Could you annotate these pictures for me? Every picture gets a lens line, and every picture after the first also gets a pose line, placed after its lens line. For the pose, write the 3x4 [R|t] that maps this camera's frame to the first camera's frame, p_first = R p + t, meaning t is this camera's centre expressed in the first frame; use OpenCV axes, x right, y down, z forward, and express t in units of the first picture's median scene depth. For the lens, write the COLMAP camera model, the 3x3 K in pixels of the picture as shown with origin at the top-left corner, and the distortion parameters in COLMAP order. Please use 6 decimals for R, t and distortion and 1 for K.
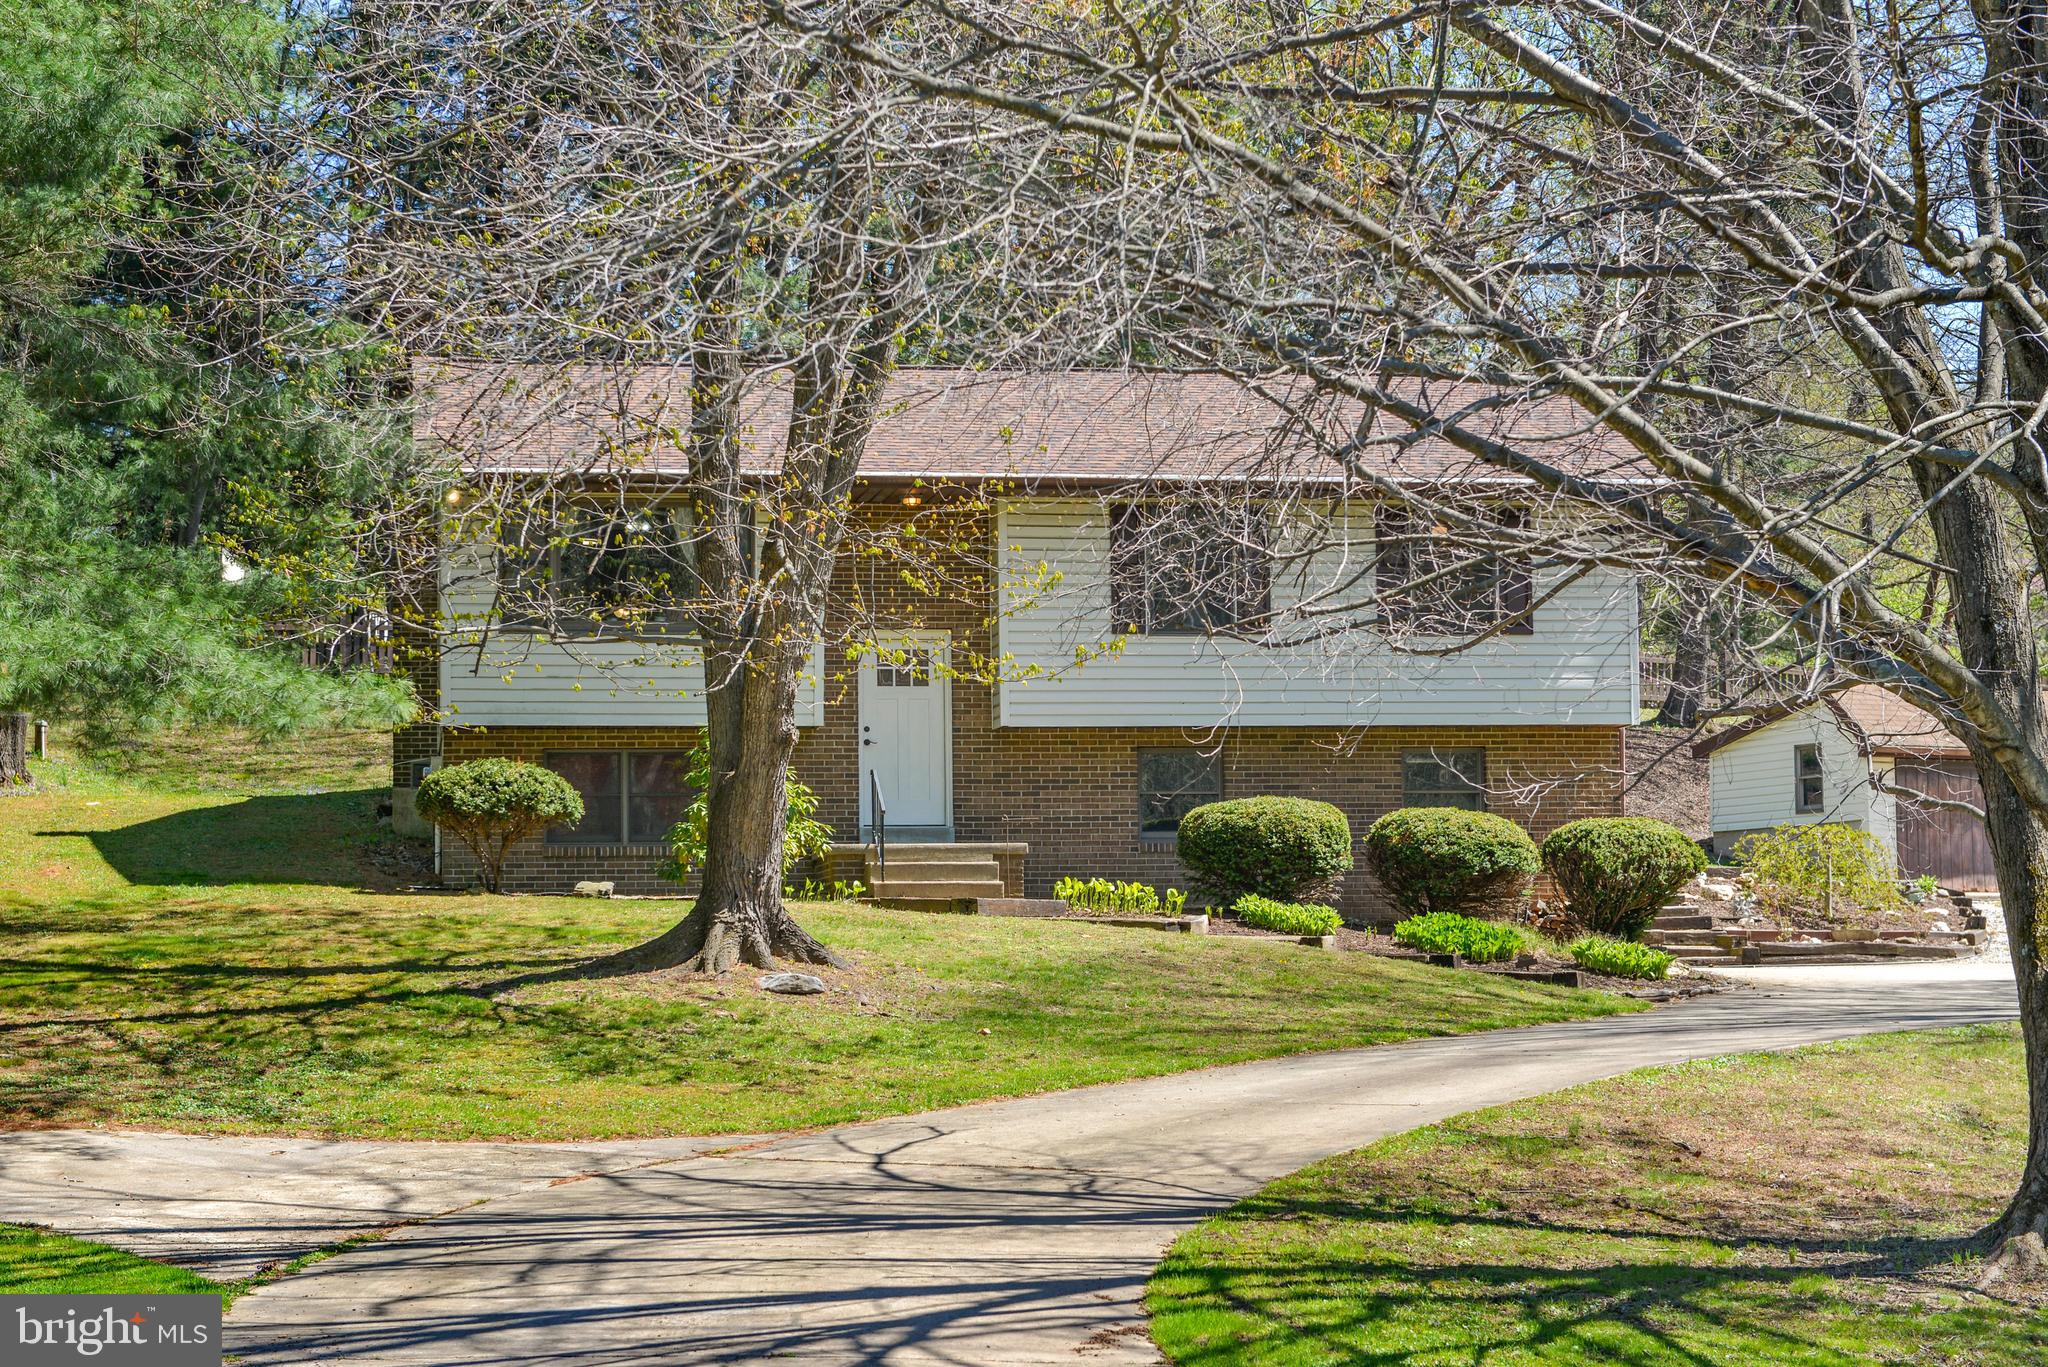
lens RADIAL K [[3835.6, 0, 1024.0], [0, 3835.6, 683.5], [0, 0, 1]] dist [0.036411, -0.225254]
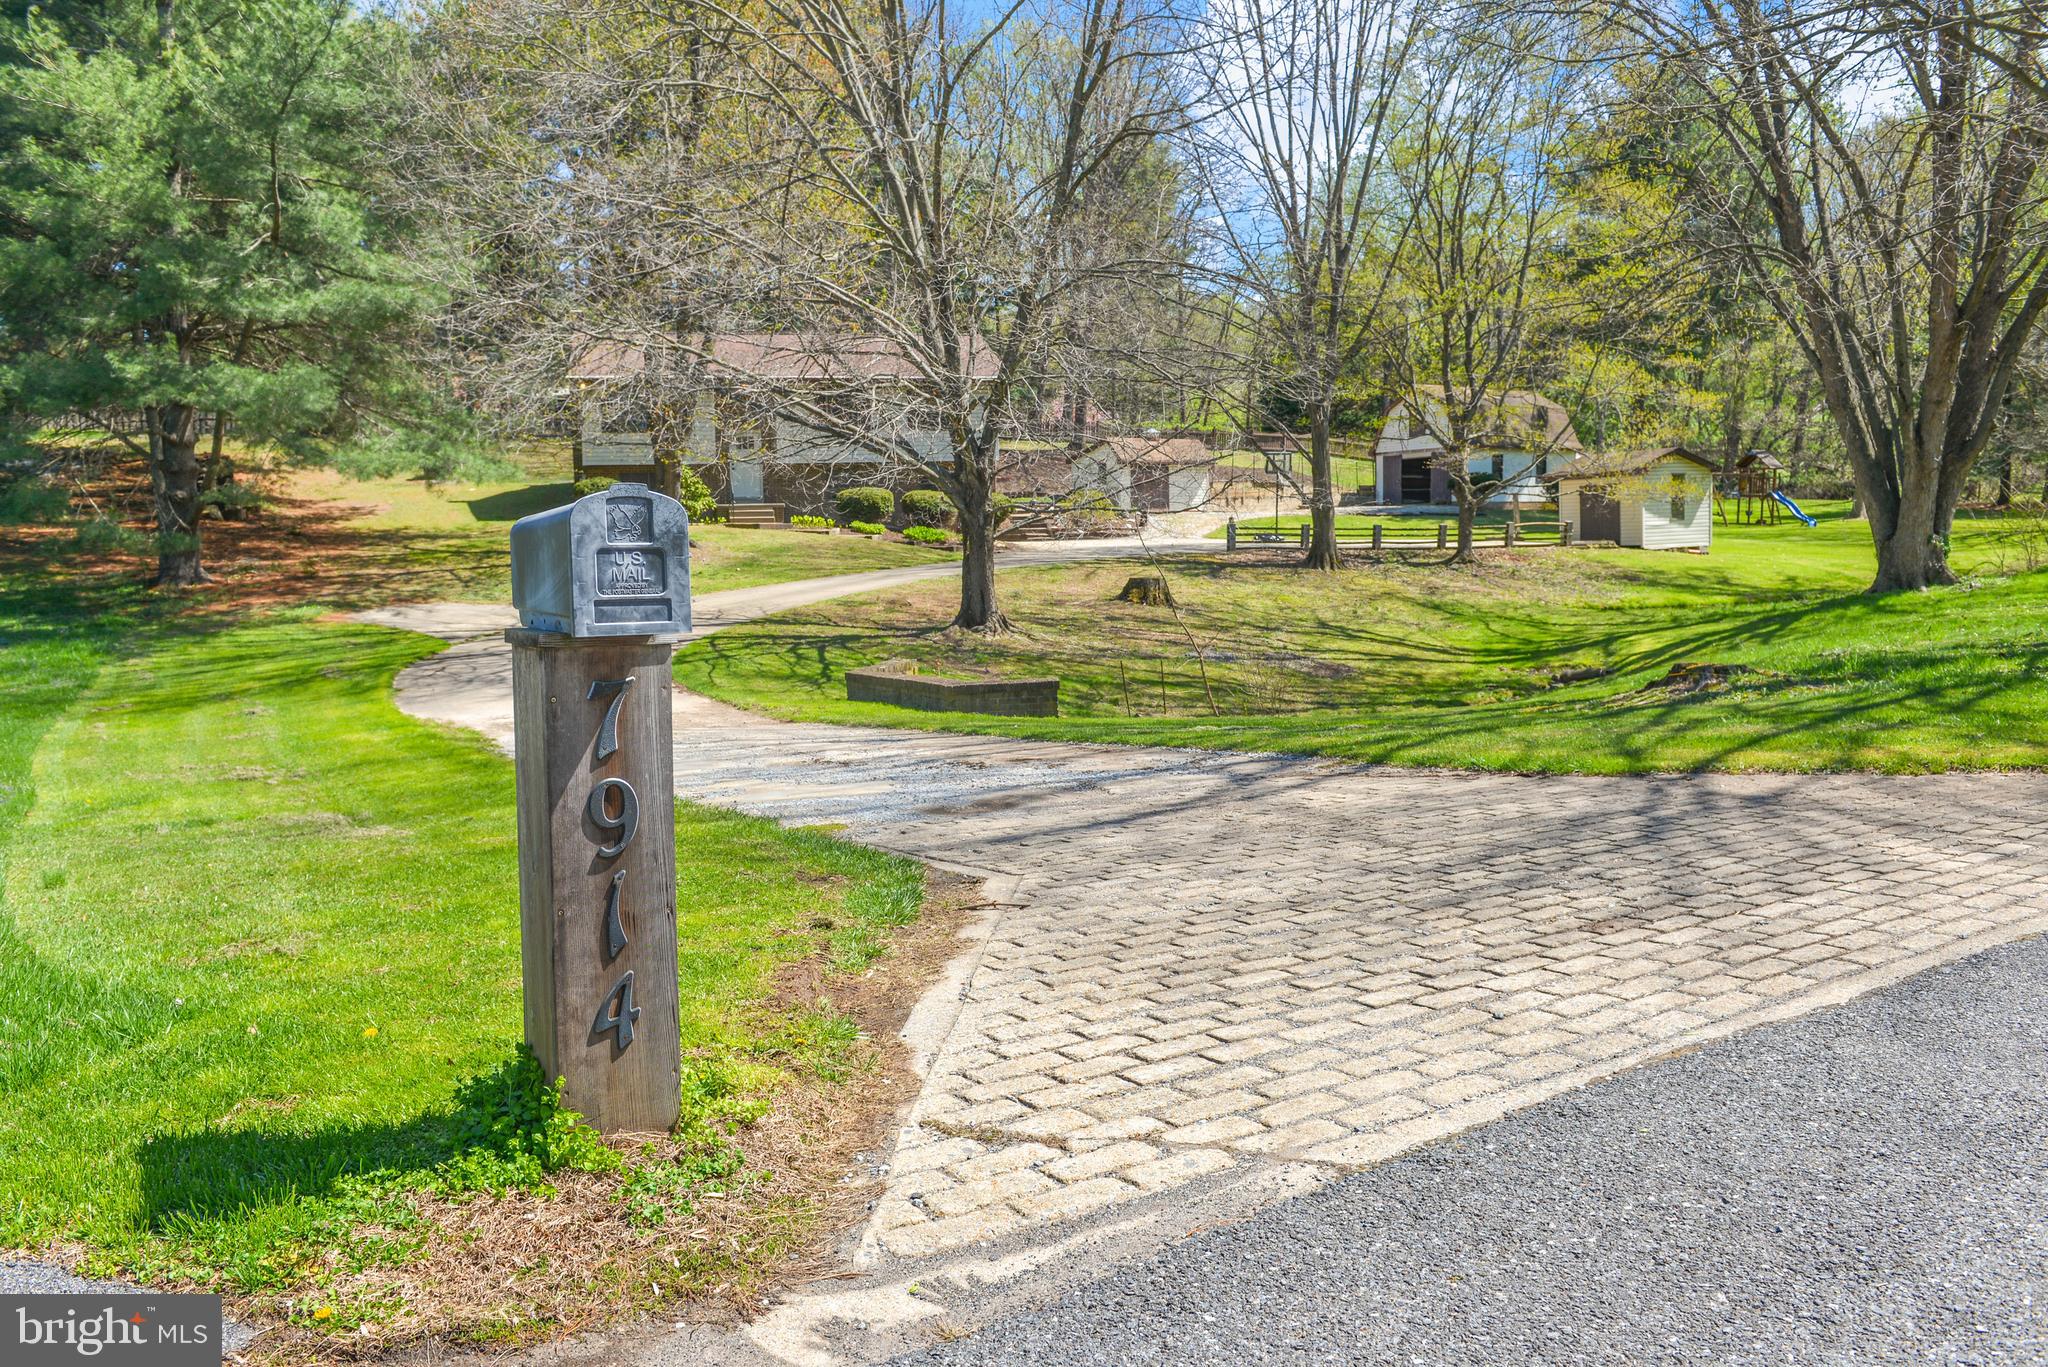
lens RADIAL K [[1600.4, 0, 1024.0], [0, 1600.4, 683.5], [0, 0, 1]] dist [-0.027753, -0.001633]
pose [[0.998203, -0.014340, 0.058184, 0.115149], [0.004350, 0.985725, 0.168304, -0.029301], [-0.059767, -0.167749, 0.984016, -0.256369]]
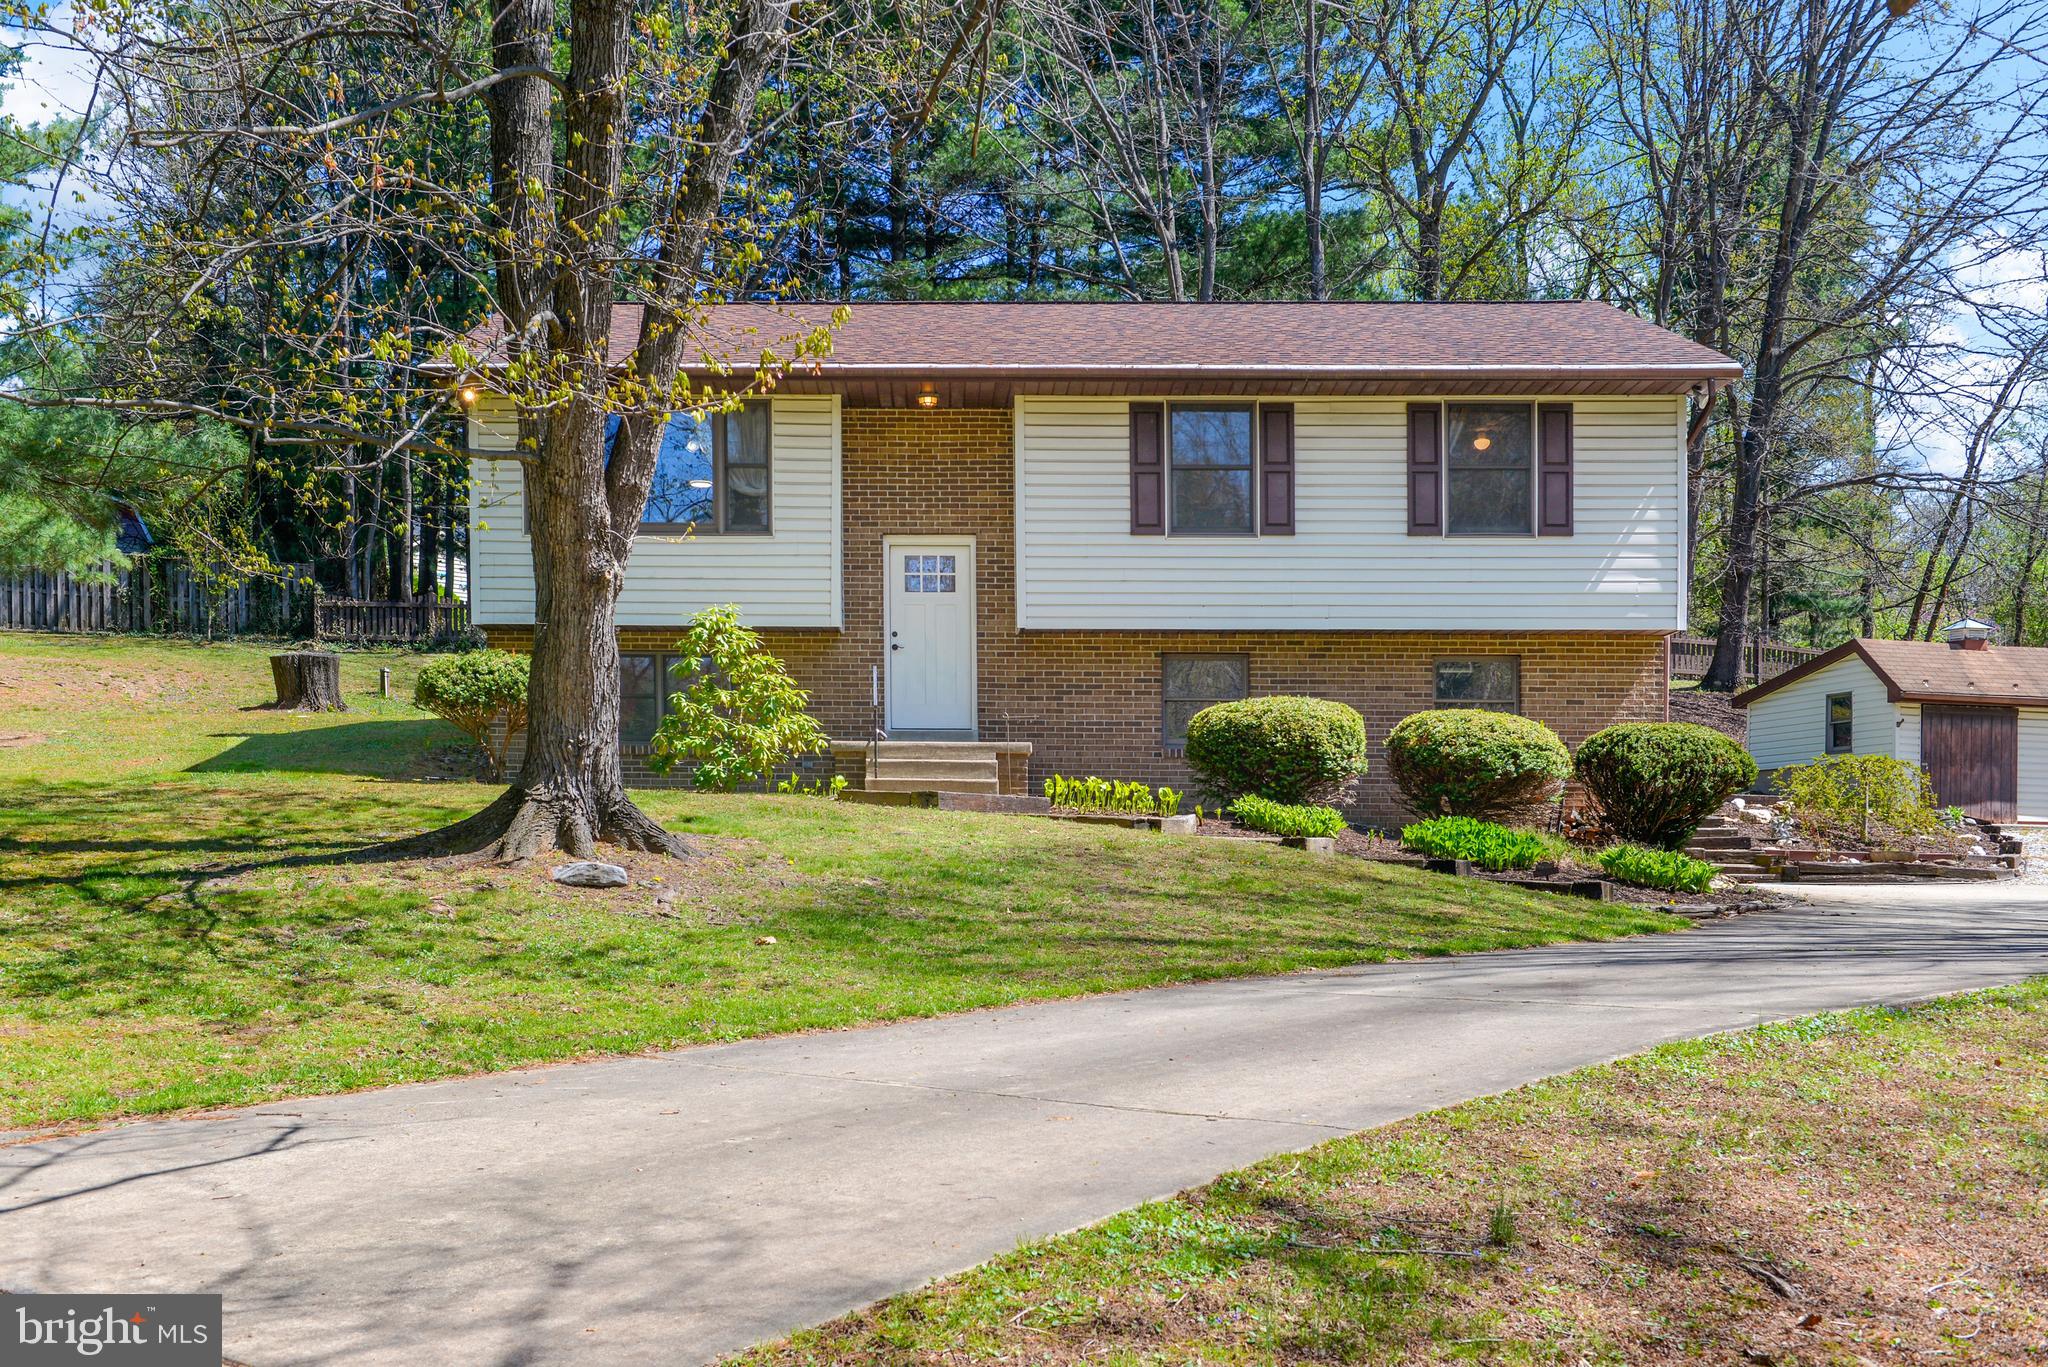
lens RADIAL K [[2165.7, 0, 888.9], [0, 2165.7, 840.2], [0, 0, 1]] dist [-0.000614, -0.016777]
pose [[0.981396, 0.016793, -0.191260, 0.074085], [-0.005960, 0.998352, 0.057076, 0.036183], [0.191904, -0.054874, 0.979878, 0.458177]]
